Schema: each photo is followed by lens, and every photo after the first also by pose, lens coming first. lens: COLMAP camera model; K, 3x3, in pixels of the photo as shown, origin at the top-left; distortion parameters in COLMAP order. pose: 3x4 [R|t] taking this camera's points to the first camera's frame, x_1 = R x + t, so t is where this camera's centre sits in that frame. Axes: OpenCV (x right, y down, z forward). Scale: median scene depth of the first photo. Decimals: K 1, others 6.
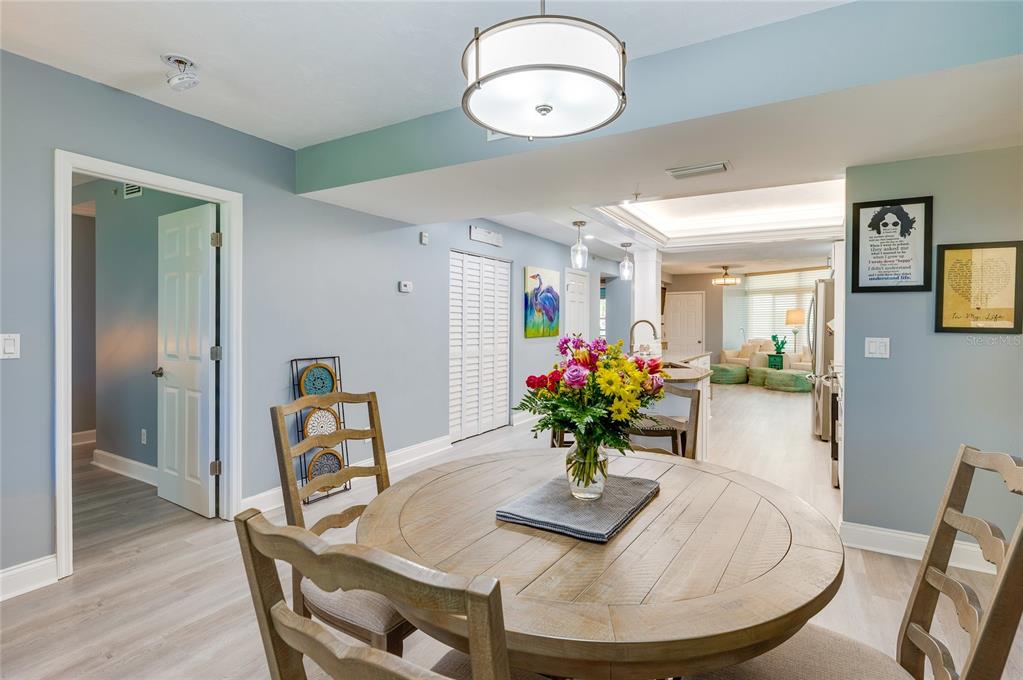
lens RADIAL K [[494.5, 0, 536.4], [0, 494.5, 326.6], [0, 0, 1]] dist [-0.000355, -0.000202]
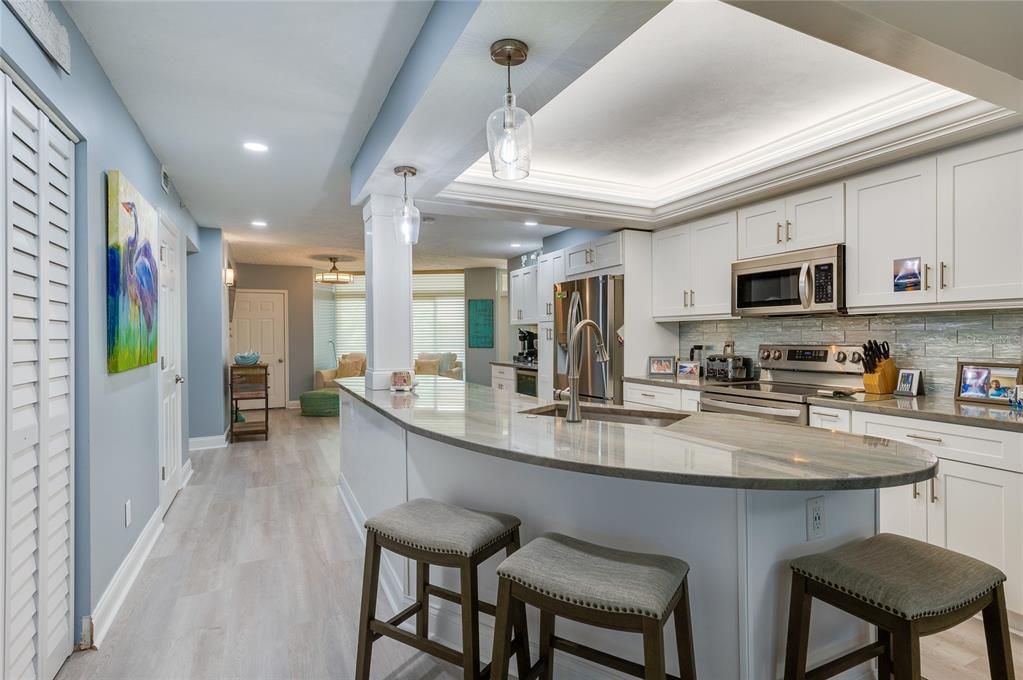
lens RADIAL K [[515.2, 0, 511.5], [0, 515.2, 340.0], [0, 0, 1]] dist [0.016490, -0.000562]
pose [[0.581657, -0.013691, 0.813319, -0.156349], [0.013141, 0.999886, 0.007433, -0.000527], [-0.813328, 0.006364, 0.581771, 0.547378]]
